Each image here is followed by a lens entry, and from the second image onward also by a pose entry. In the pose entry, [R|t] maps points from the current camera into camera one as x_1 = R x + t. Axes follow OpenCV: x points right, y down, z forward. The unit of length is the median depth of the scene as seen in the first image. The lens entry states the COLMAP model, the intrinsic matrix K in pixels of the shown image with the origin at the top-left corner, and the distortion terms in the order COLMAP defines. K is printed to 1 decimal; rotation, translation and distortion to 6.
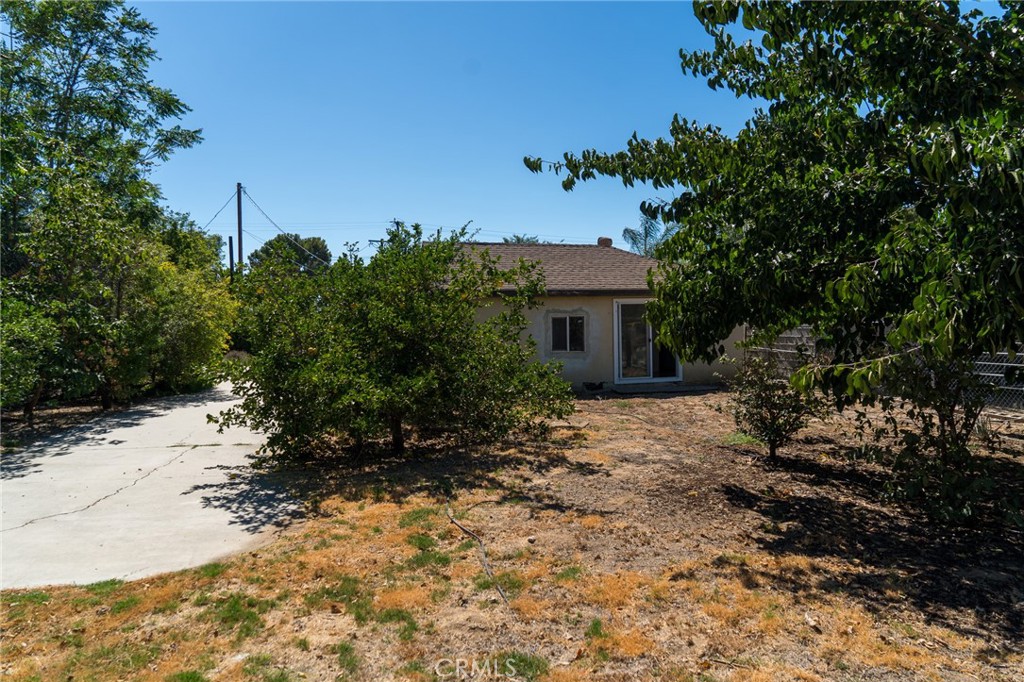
lens RADIAL K [[717.0, 0, 505.9], [0, 717.0, 335.7], [0, 0, 1]] dist [-0.008911, 0.008308]
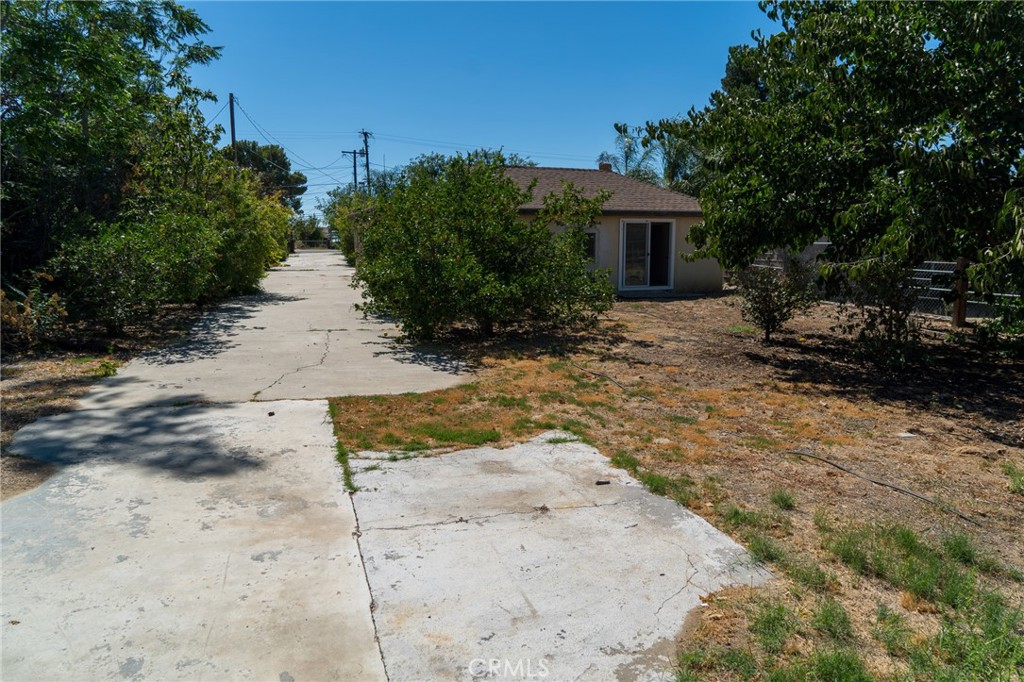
lens RADIAL K [[717.0, 0, 505.9], [0, 717.0, 335.7], [0, 0, 1]] dist [-0.008911, 0.008308]
pose [[0.997128, 0.009076, 0.075191, -0.258630], [-0.018065, 0.992640, 0.119751, 0.004748], [-0.073550, -0.120766, 0.989953, -0.369413]]
